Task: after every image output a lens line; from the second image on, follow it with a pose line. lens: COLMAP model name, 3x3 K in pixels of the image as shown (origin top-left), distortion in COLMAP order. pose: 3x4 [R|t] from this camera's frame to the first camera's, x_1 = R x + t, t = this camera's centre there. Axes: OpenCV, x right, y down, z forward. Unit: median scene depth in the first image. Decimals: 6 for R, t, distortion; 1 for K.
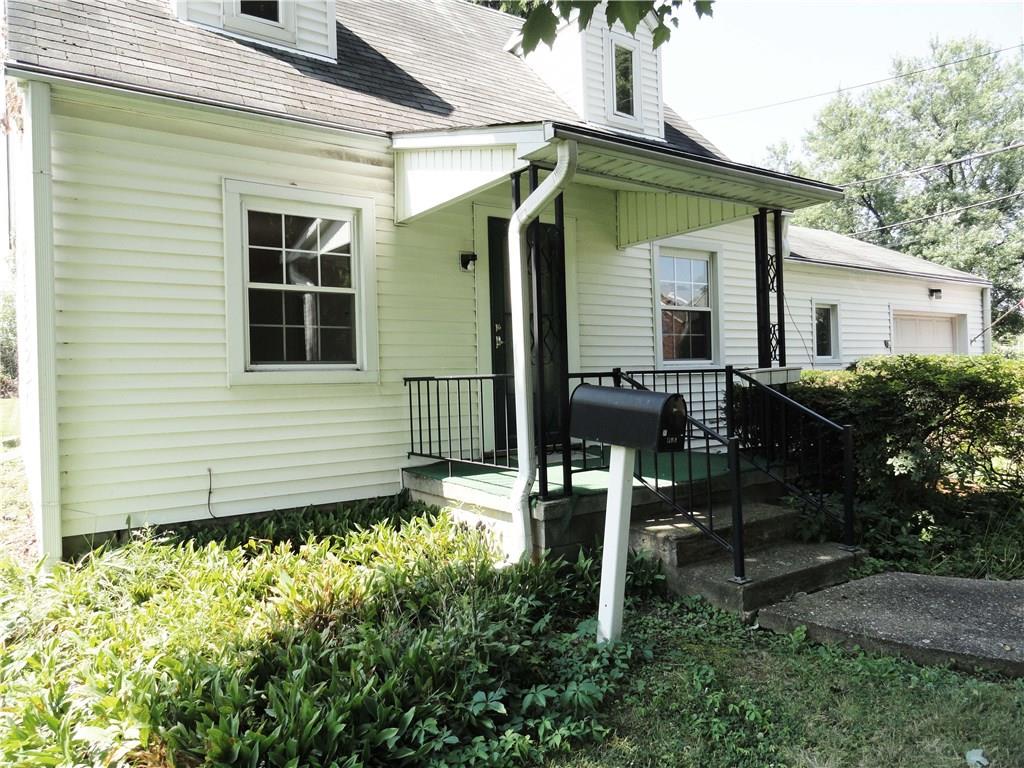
lens RADIAL K [[715.0, 0, 512.0], [0, 715.0, 384.0], [0, 0, 1]] dist [-0.003472, -0.004253]
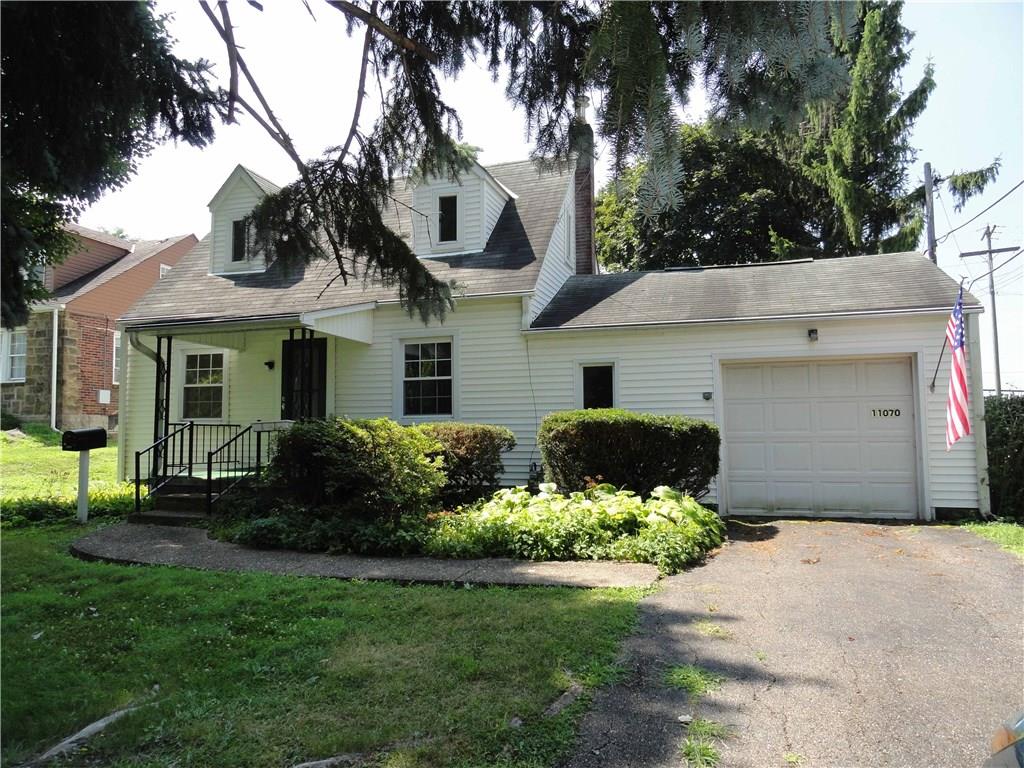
lens RADIAL K [[715.0, 0, 512.0], [0, 715.0, 384.0], [0, 0, 1]] dist [-0.003472, -0.004253]
pose [[0.613781, -0.034127, -0.788738, 1.831217], [-0.015905, 0.998328, -0.055572, -0.022424], [0.789316, 0.046654, 0.612212, 0.324210]]
